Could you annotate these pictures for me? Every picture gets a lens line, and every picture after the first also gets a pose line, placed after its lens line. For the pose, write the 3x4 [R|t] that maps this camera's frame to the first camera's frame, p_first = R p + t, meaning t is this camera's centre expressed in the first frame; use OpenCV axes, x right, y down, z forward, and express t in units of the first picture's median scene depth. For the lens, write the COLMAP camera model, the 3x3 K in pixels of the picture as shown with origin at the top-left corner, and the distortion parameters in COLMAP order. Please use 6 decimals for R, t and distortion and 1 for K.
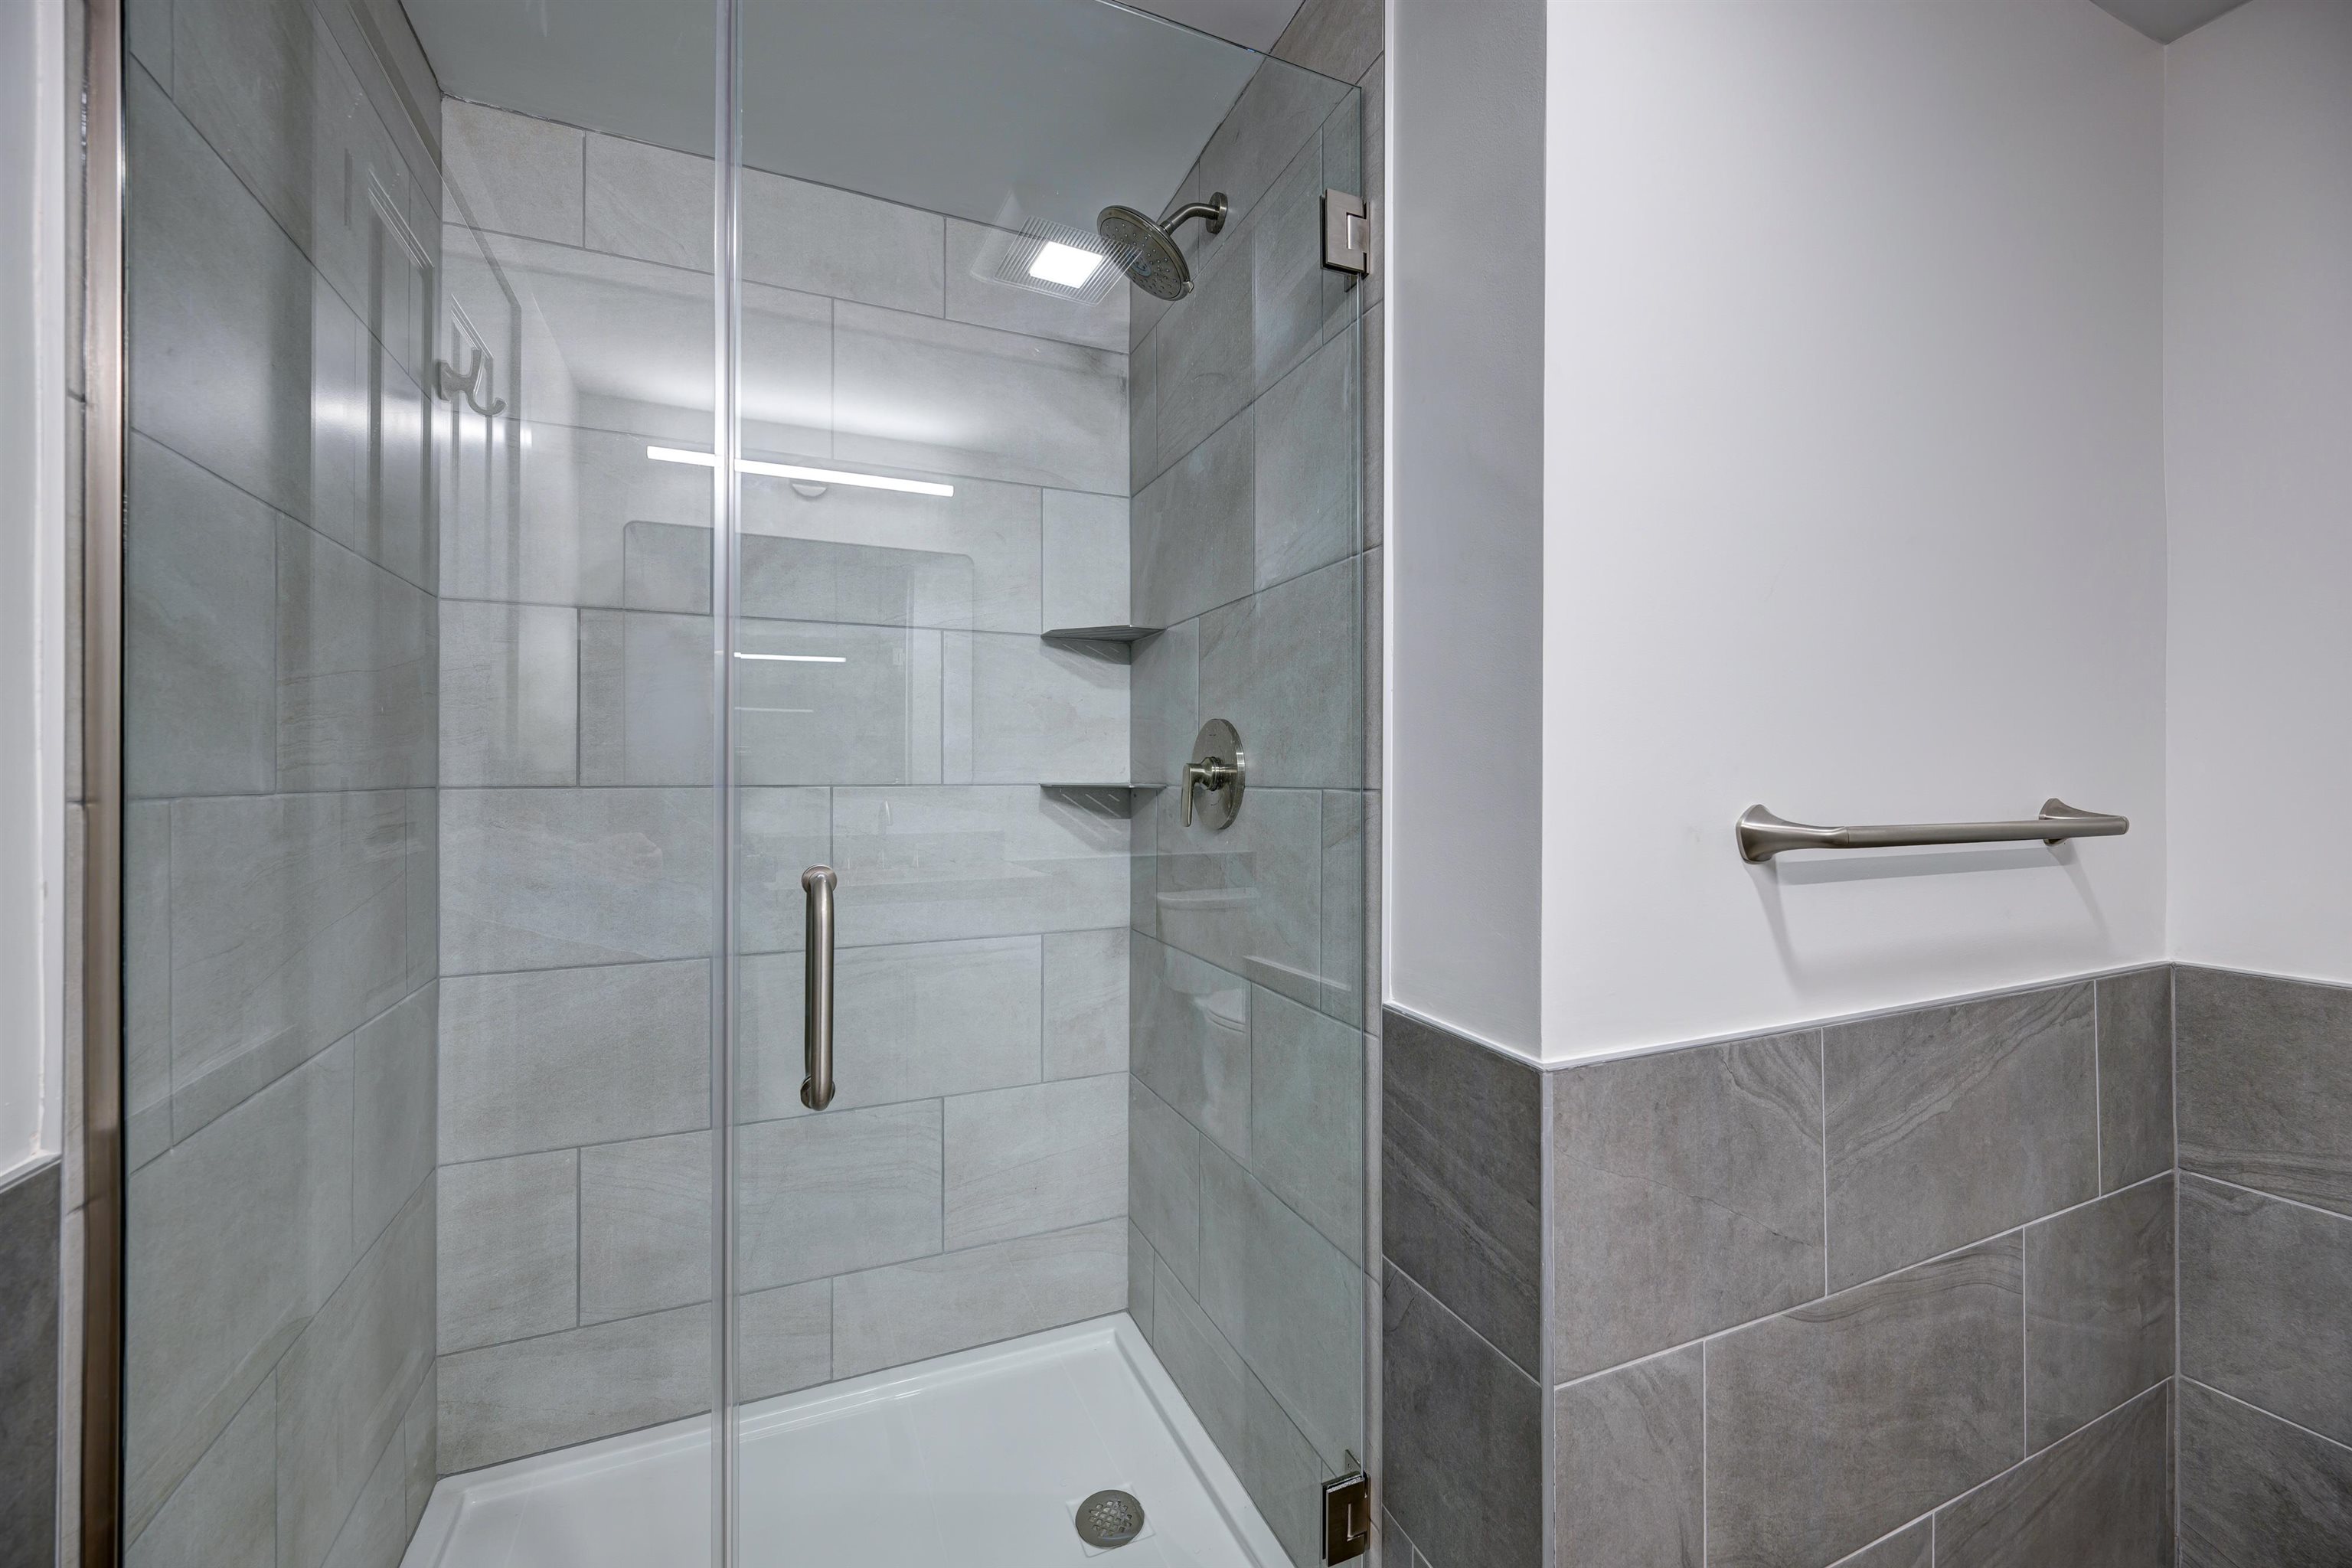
lens RADIAL K [[906.5, 0, 1167.9], [0, 906.5, 770.4], [0, 0, 1]] dist [-0.001619, 0.000337]
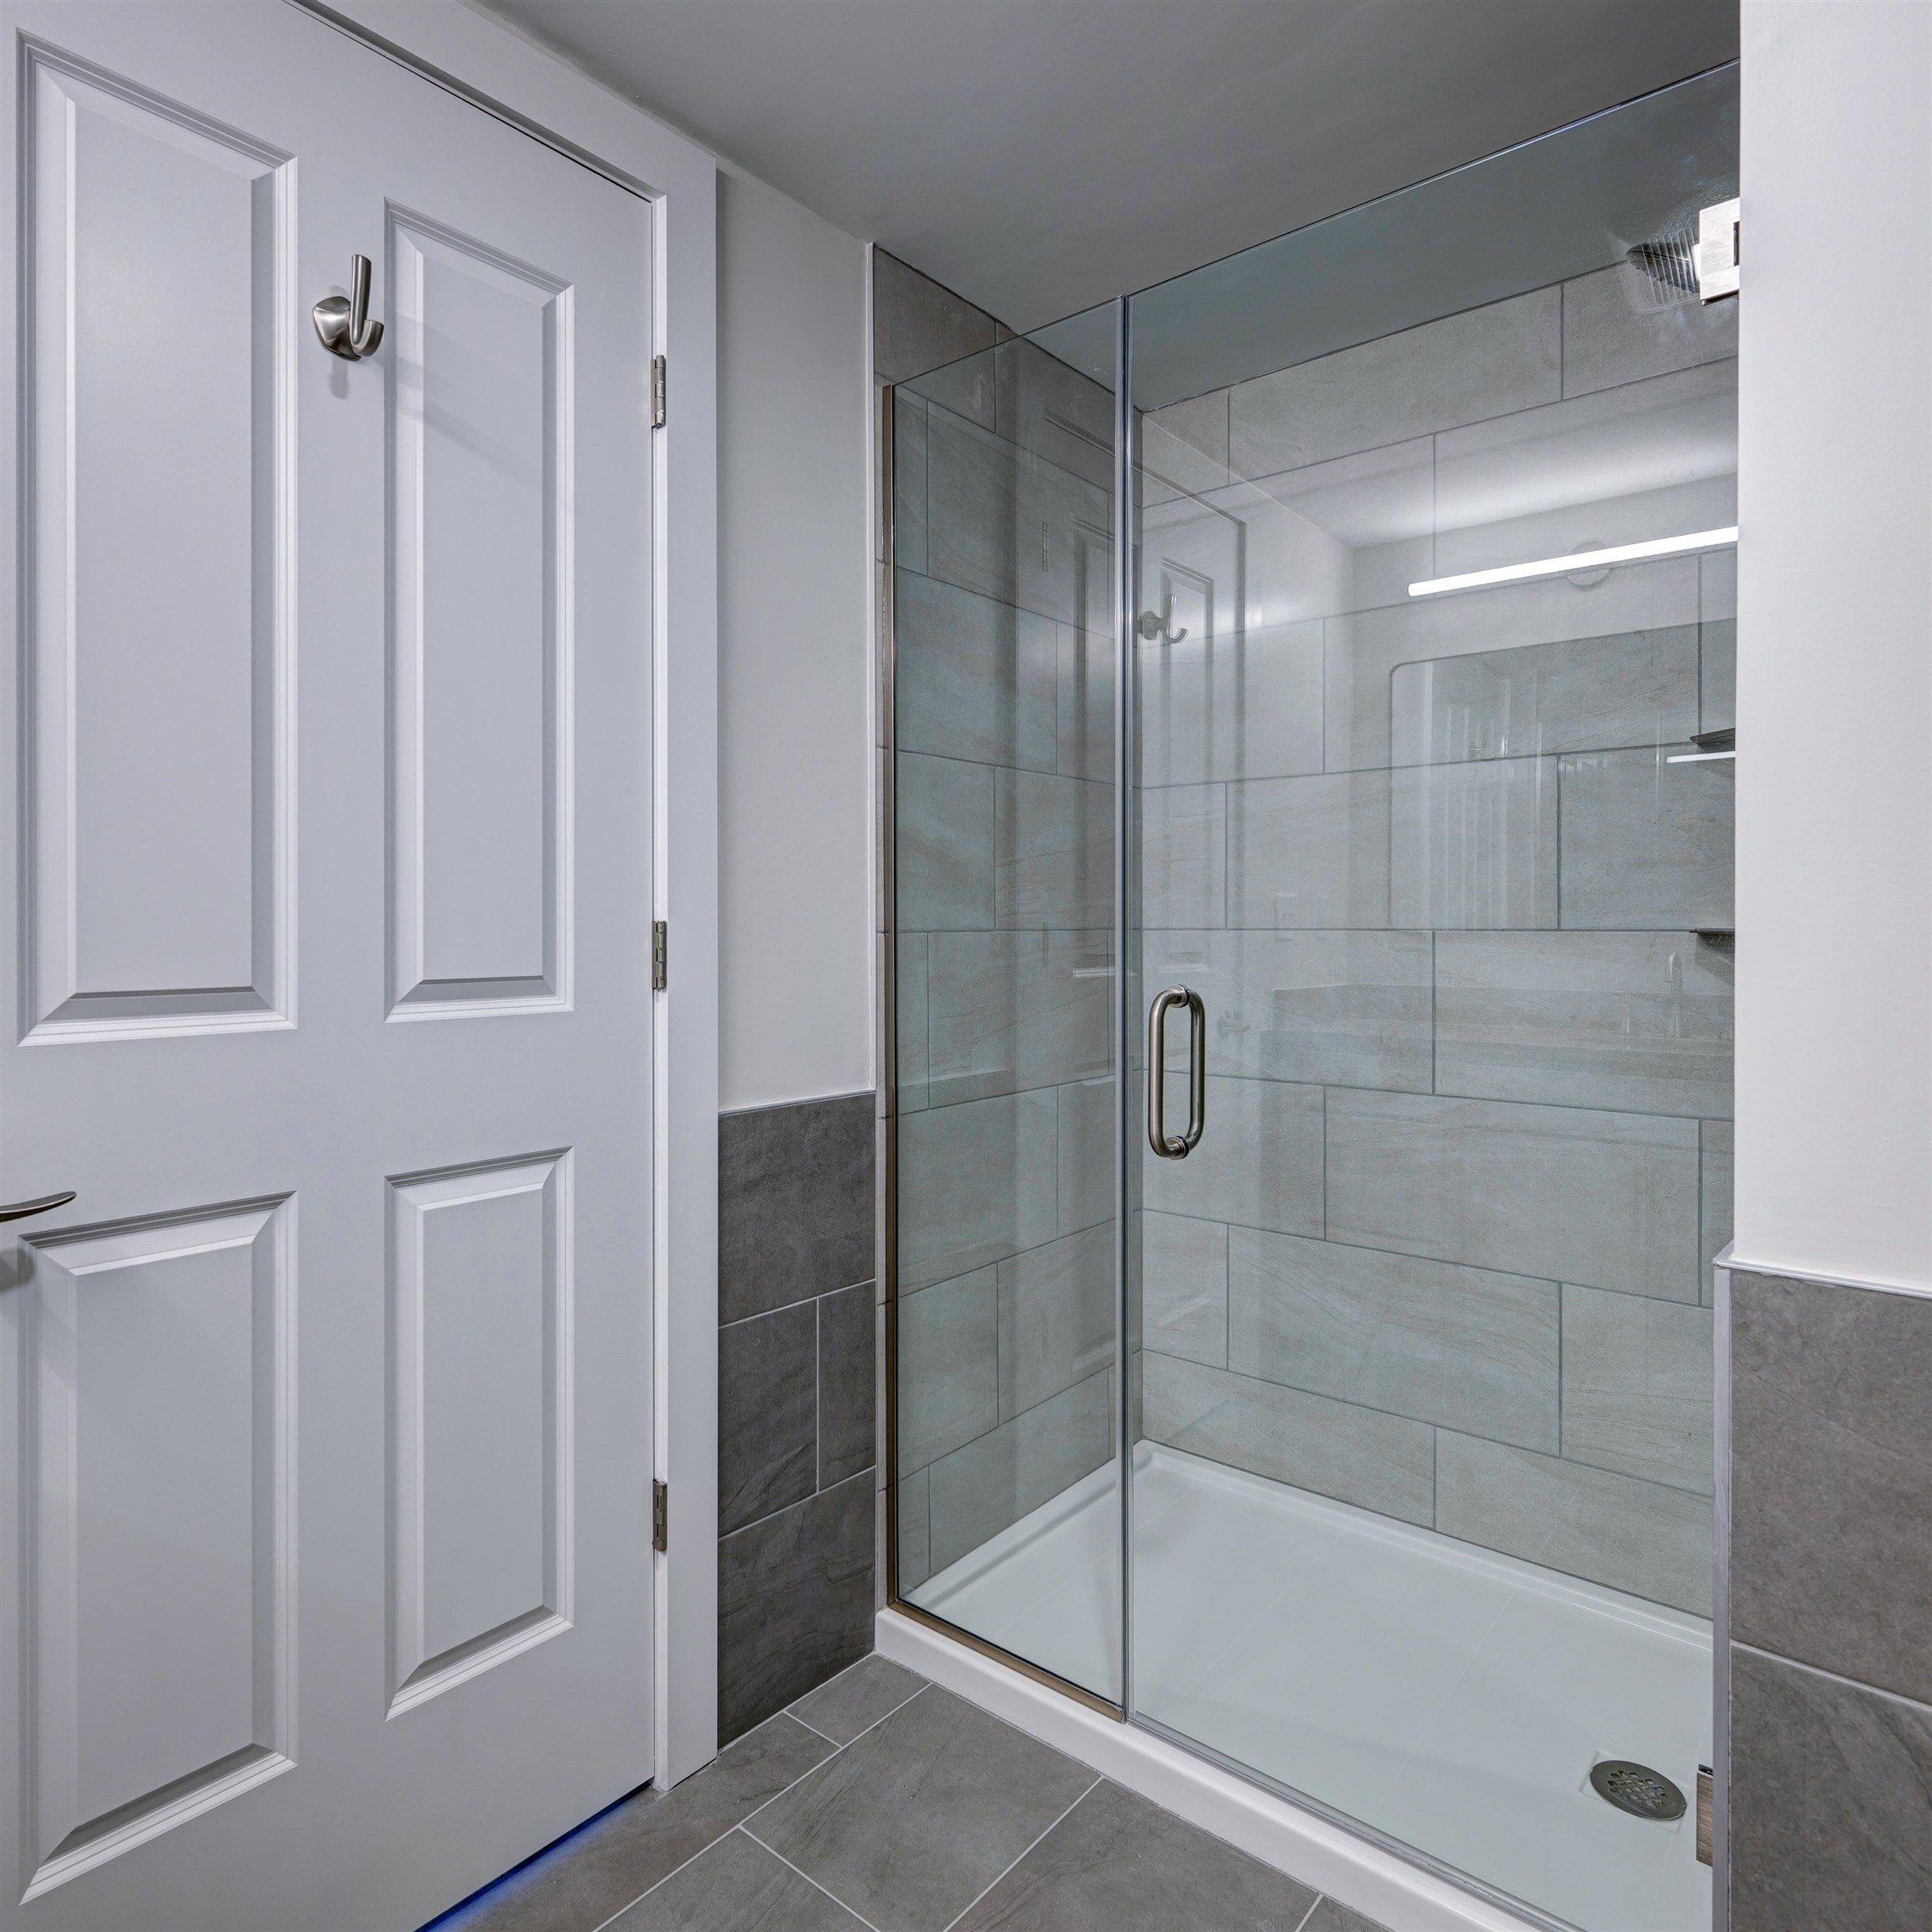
lens RADIAL K [[1225.7, 0, 952.2], [0, 1225.7, 917.8], [0, 0, 1]] dist [0.002525, 0.001513]
pose [[0.471691, -0.001796, -0.881762, 0.976748], [0.006044, 0.999981, 0.001197, -0.001953], [0.881743, -0.005894, 0.471693, -0.162807]]
